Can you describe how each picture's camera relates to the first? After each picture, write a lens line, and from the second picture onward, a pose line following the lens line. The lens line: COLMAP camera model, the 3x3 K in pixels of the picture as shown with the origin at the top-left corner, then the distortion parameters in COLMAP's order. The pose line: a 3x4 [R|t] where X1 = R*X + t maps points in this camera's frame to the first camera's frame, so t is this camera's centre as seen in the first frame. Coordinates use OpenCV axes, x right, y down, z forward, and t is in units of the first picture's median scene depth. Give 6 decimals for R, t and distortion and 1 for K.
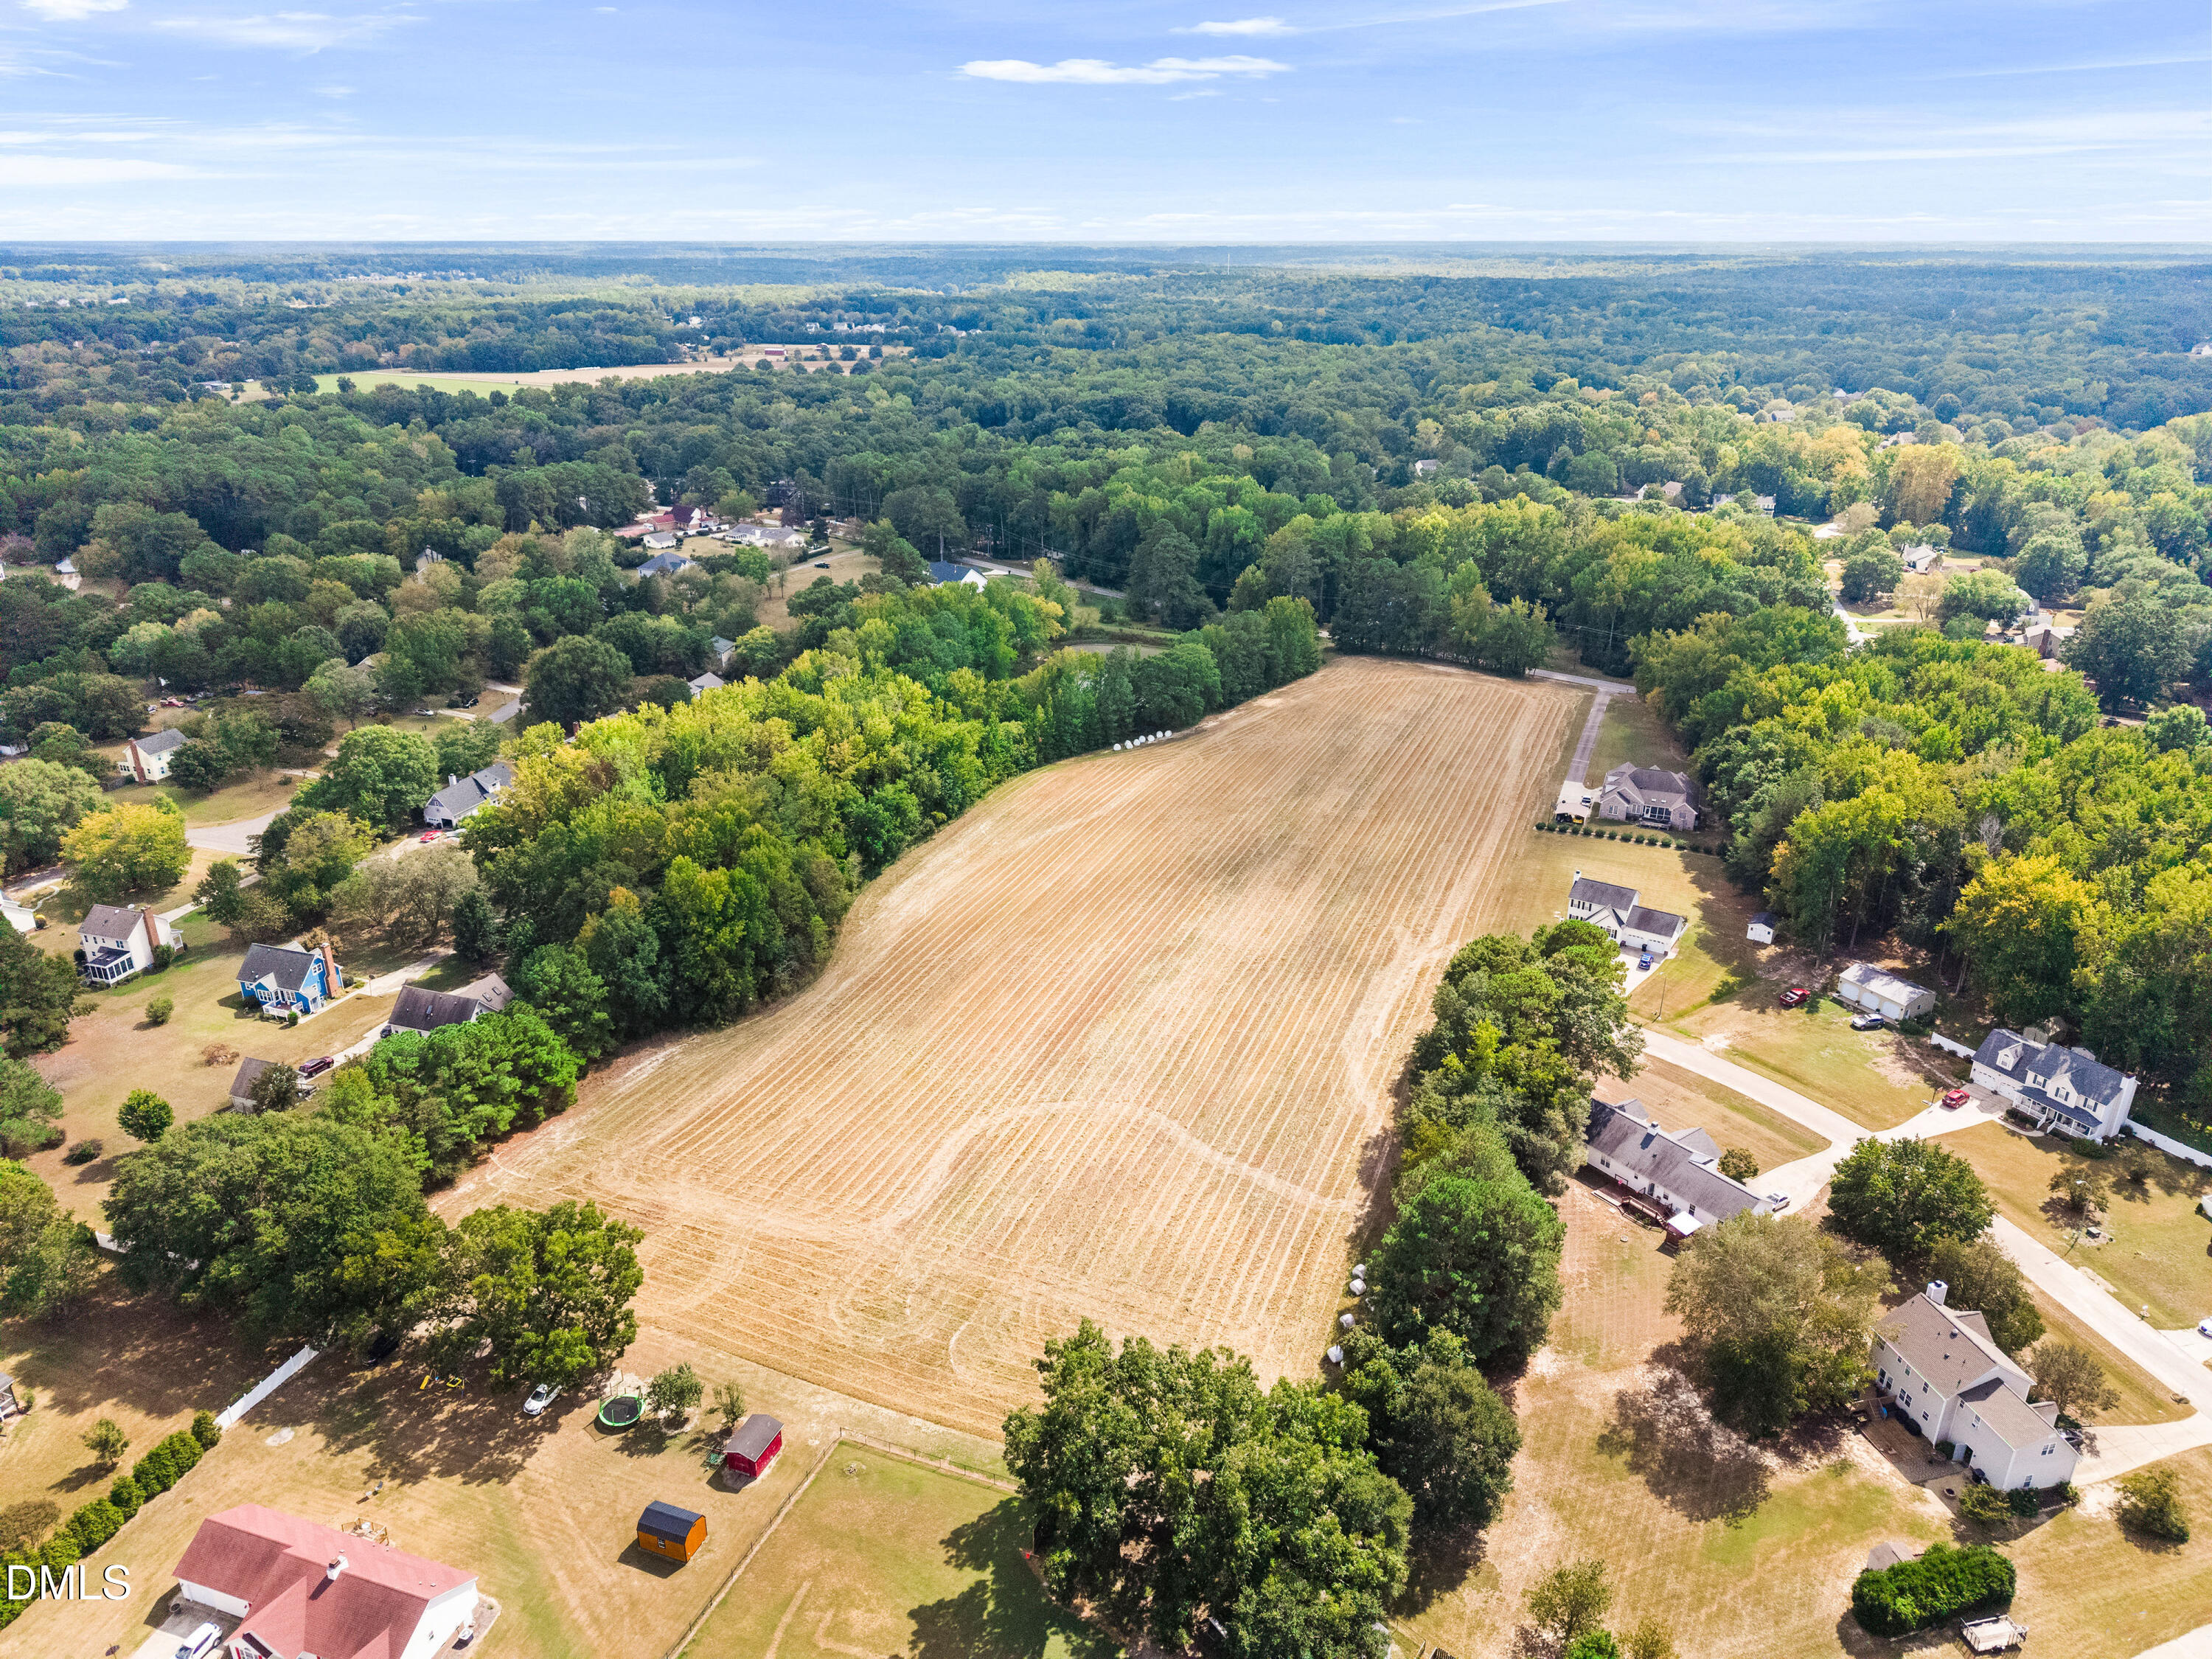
lens RADIAL K [[1493.5, 0, 1103.2], [0, 1493.5, 839.5], [0, 0, 1]] dist [0.030358, -0.029207]
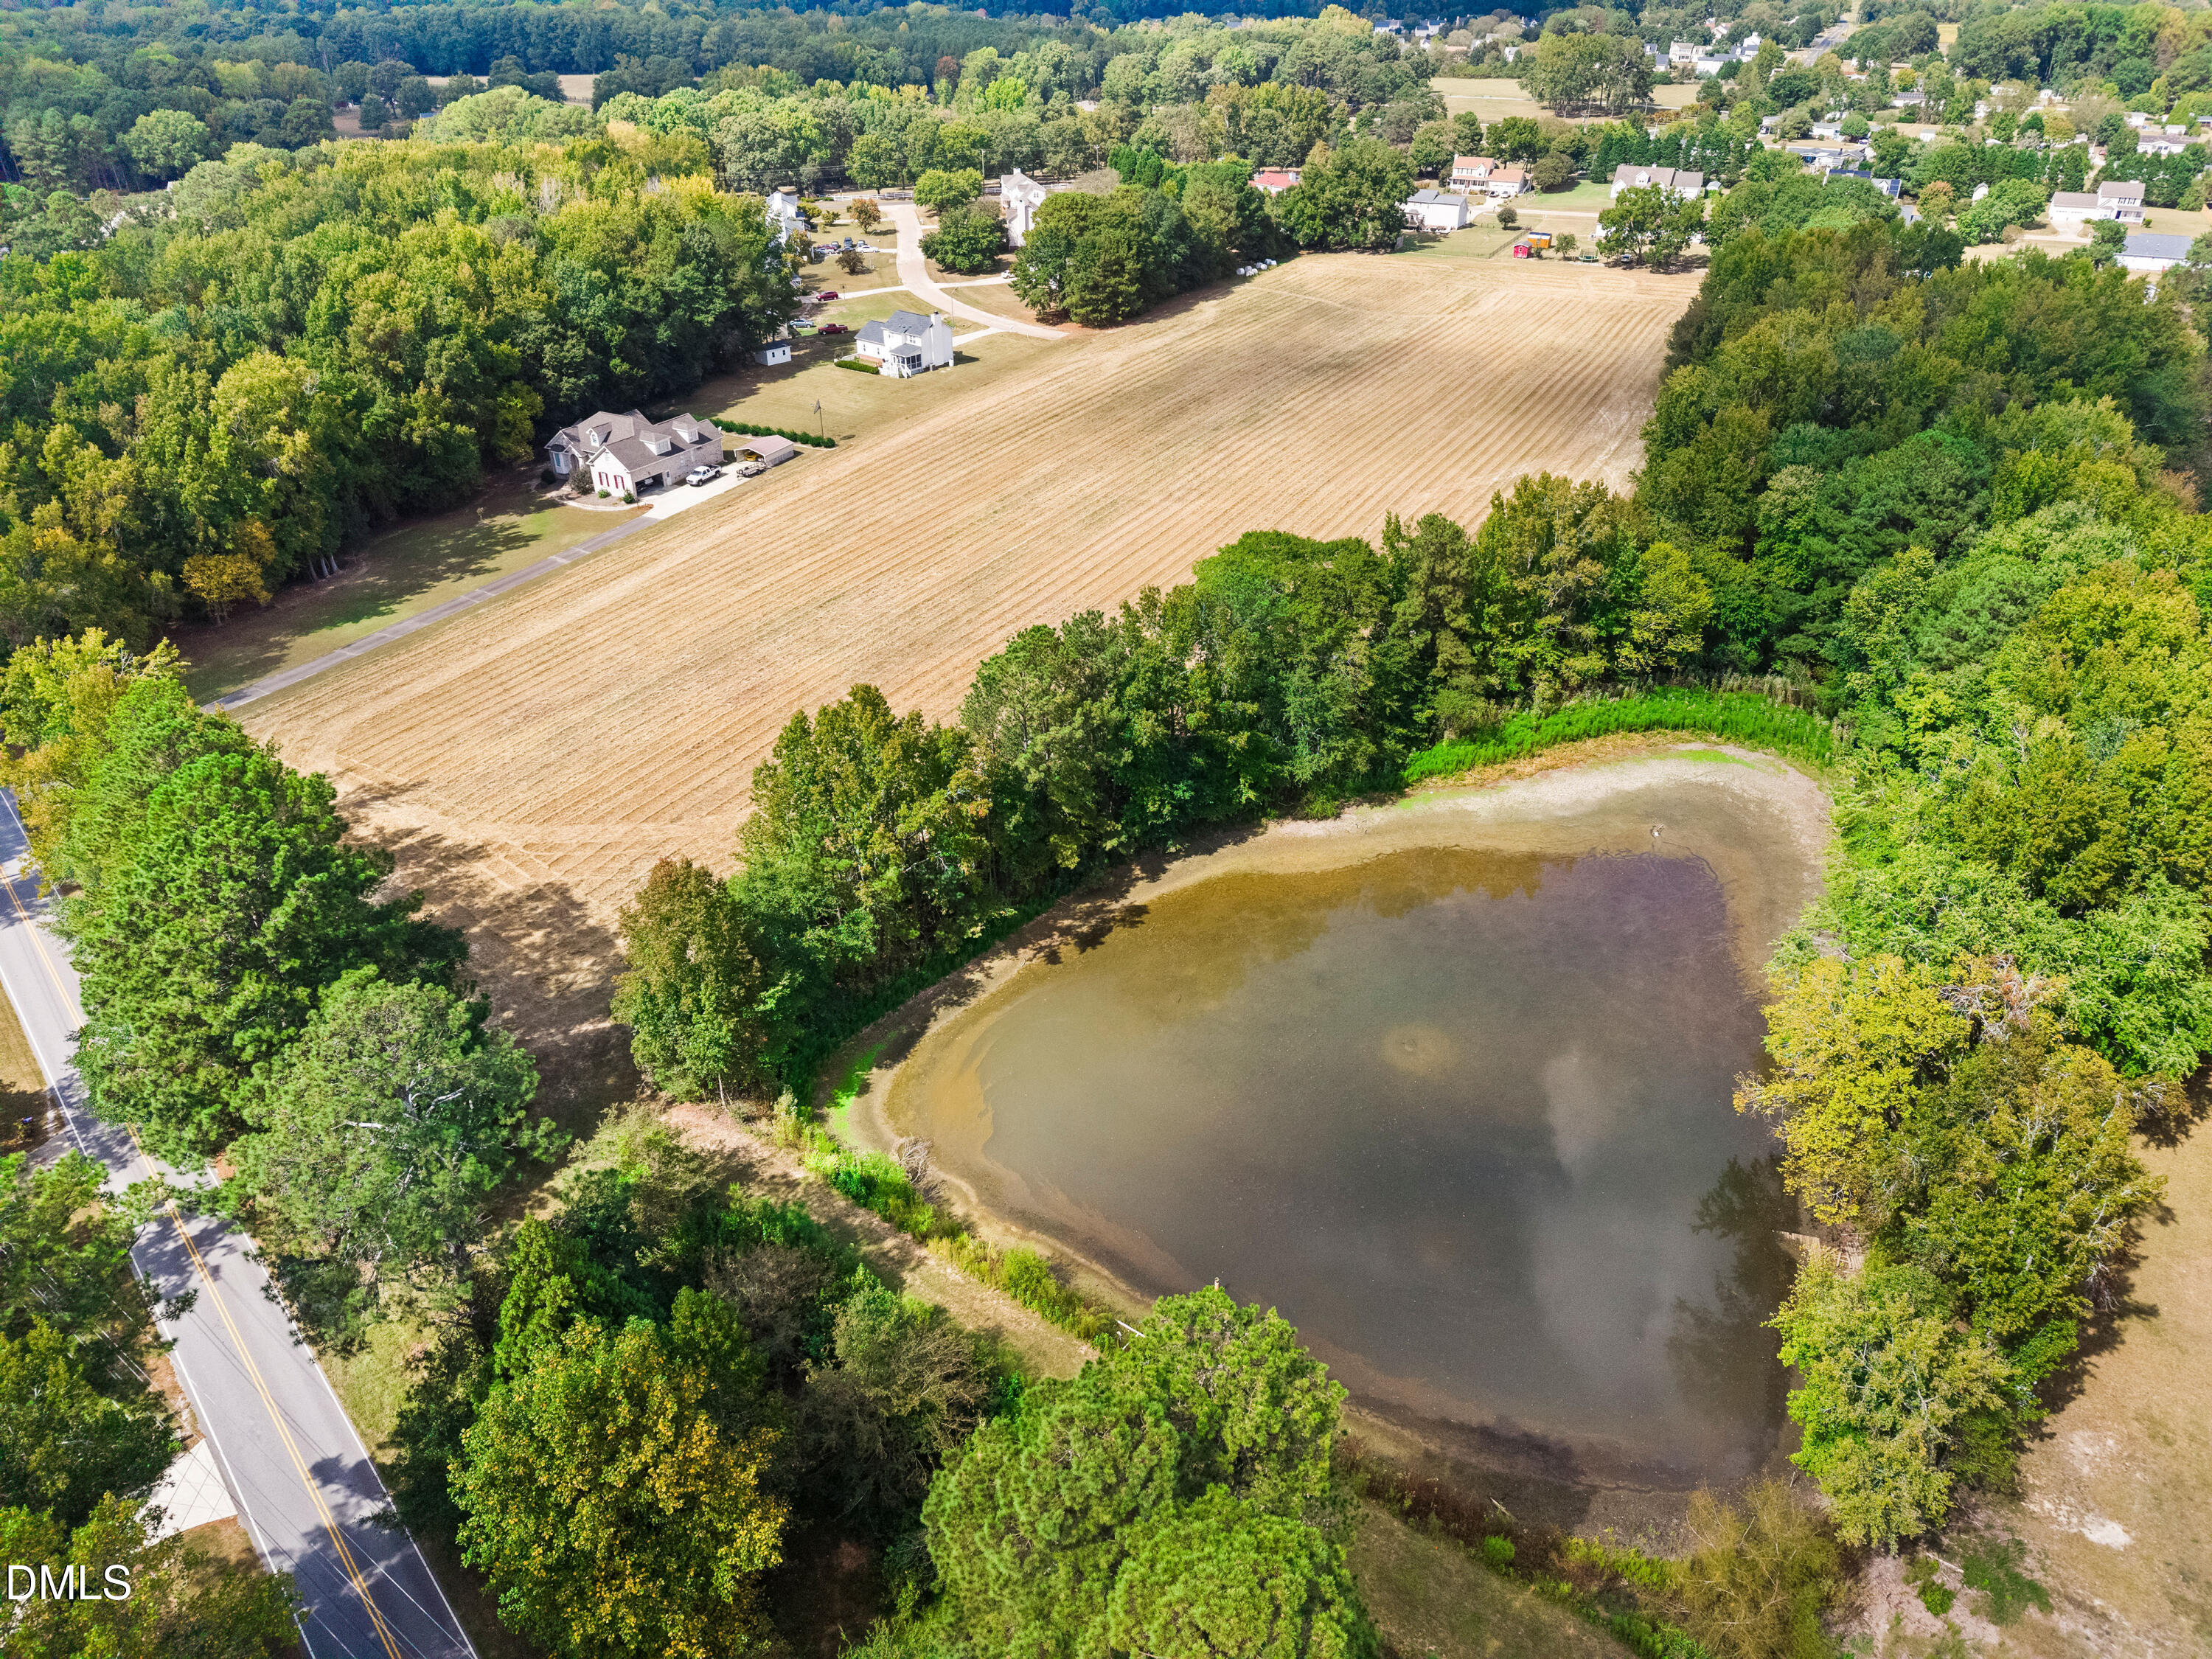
lens RADIAL K [[1493.5, 0, 1106.5], [0, 1493.5, 826.0], [0, 0, 1]] dist [0.030358, -0.029207]
pose [[-0.993348, -0.058142, 0.099393, 0.076530], [0.043551, 0.609352, 0.791703, -0.551583], [-0.106597, 0.790765, -0.602766, 1.818241]]
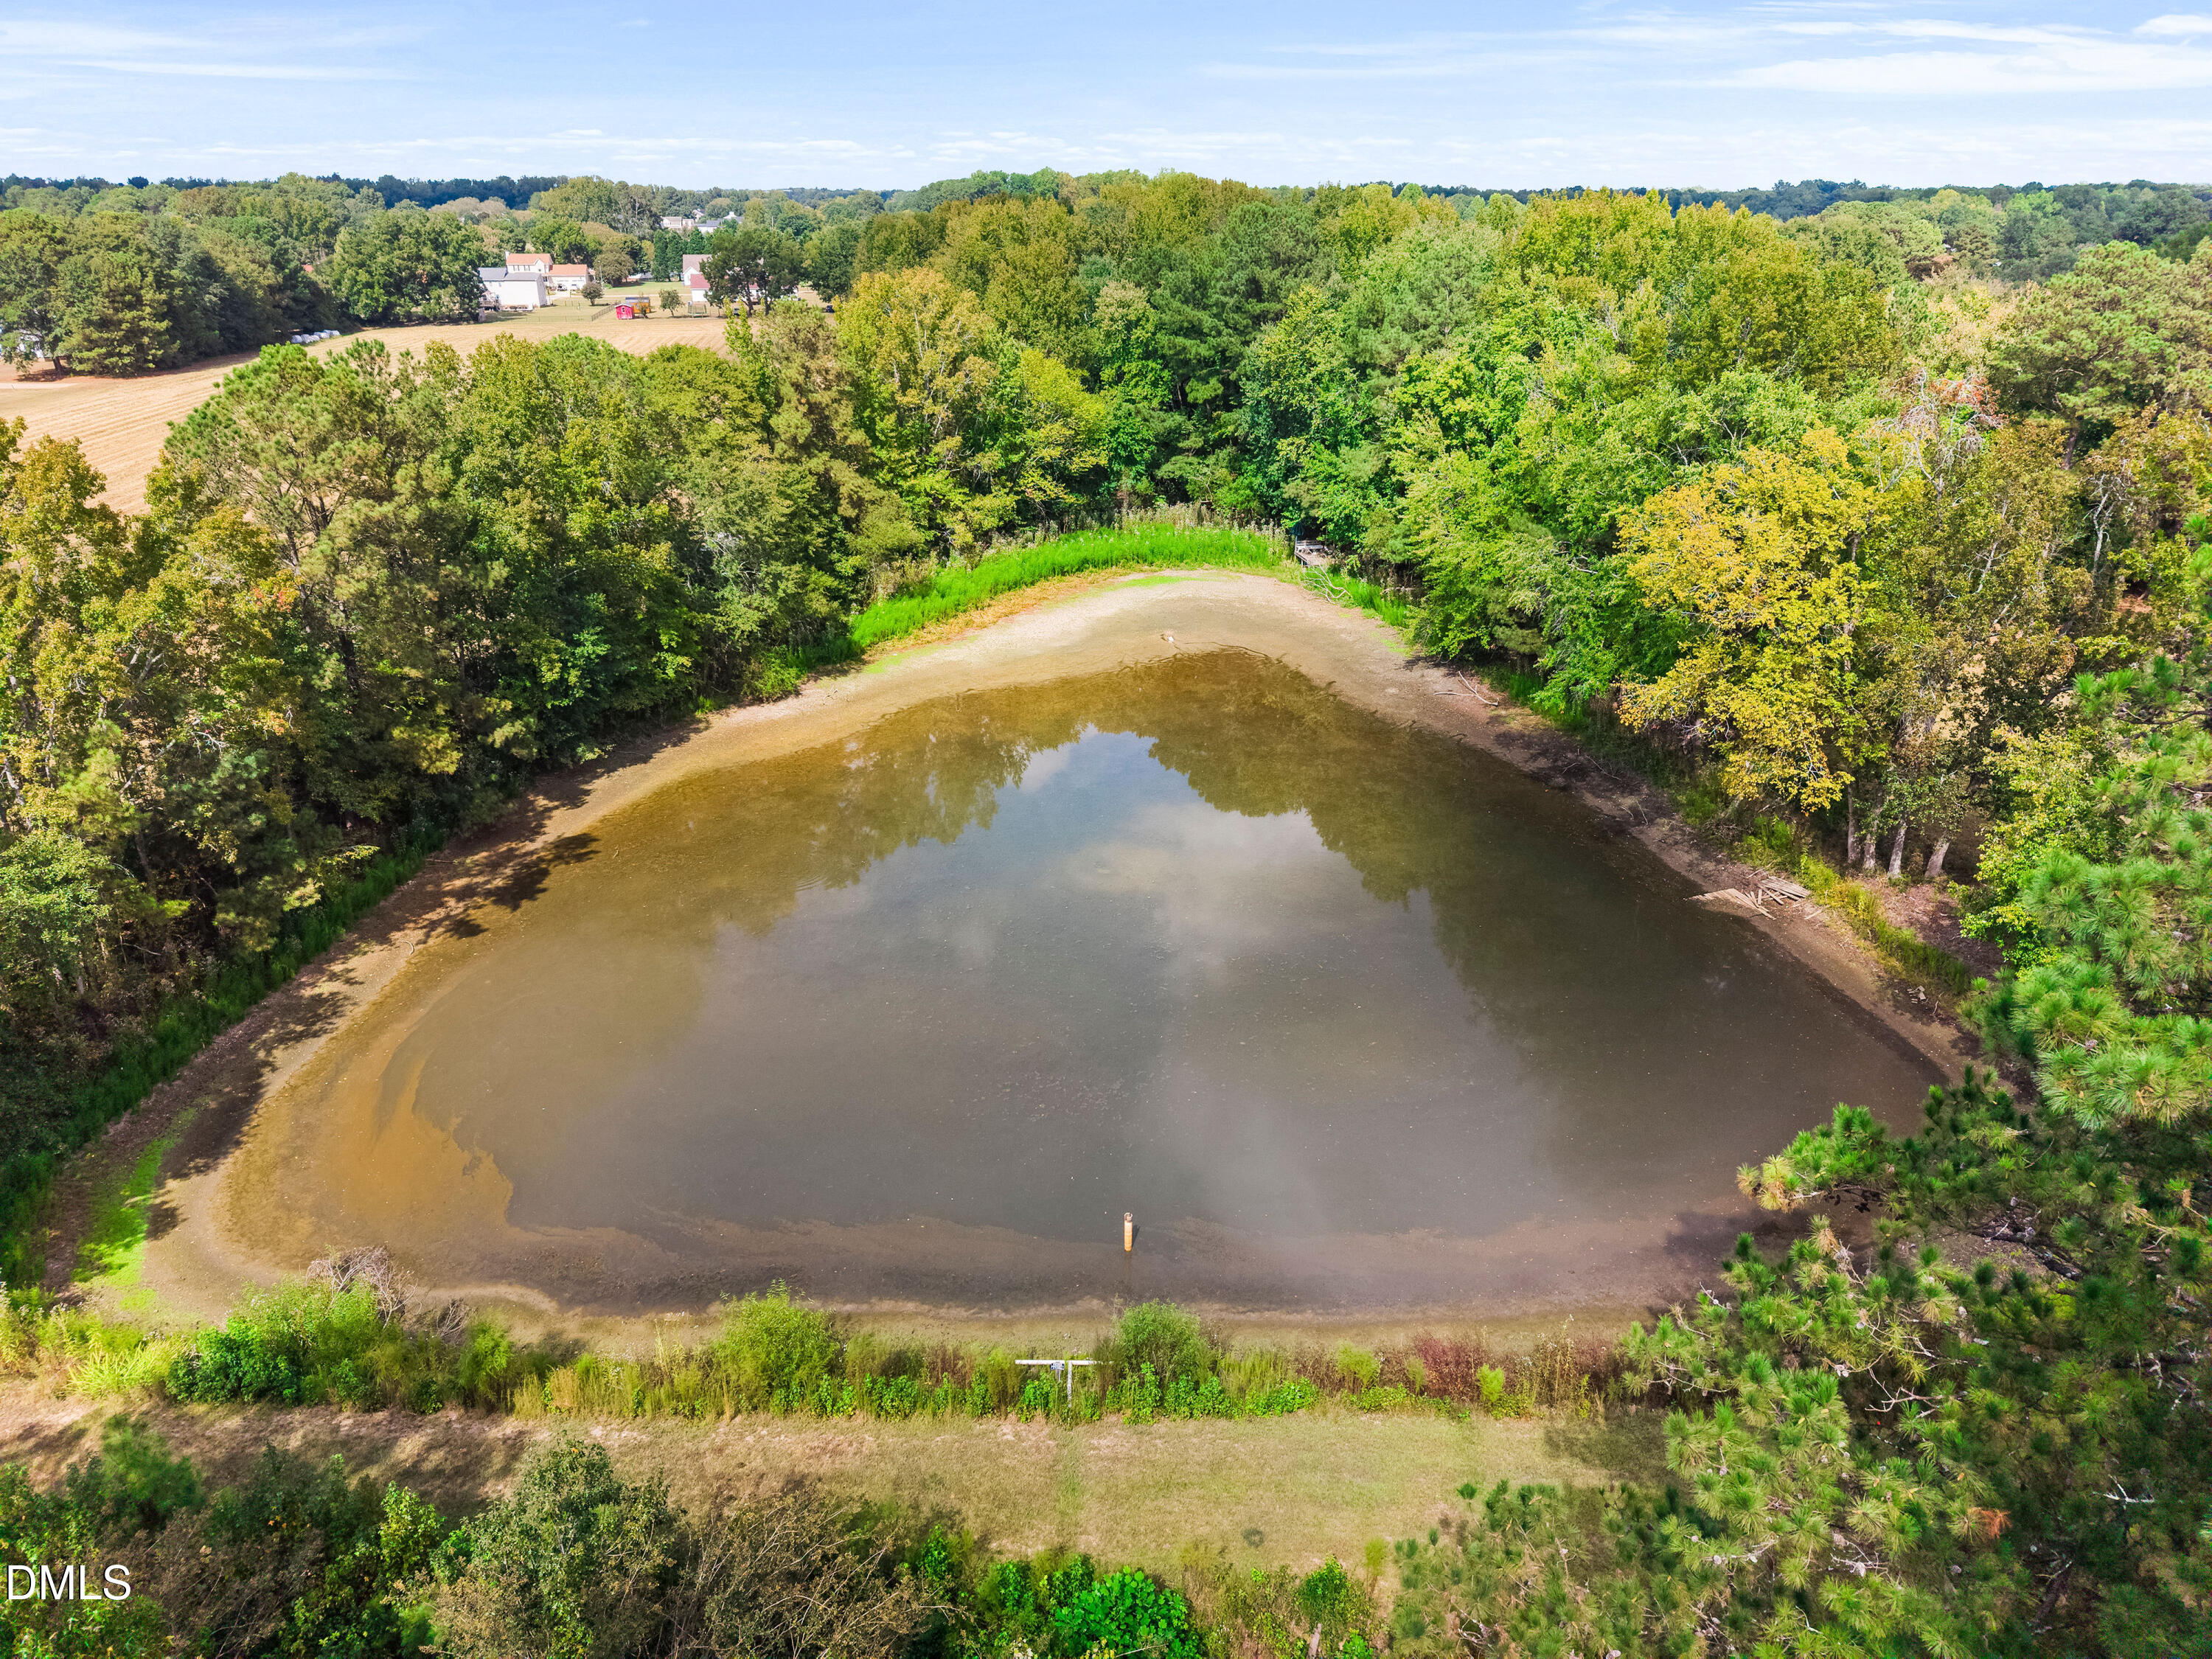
lens RADIAL K [[1493.5, 0, 1096.0], [0, 1493.5, 818.6], [0, 0, 1]] dist [0.030358, -0.029207]
pose [[-0.879126, 0.185542, -0.438989, 0.151188], [-0.174042, 0.732506, 0.658137, -0.359684], [0.443674, 0.654988, -0.611673, 1.763996]]
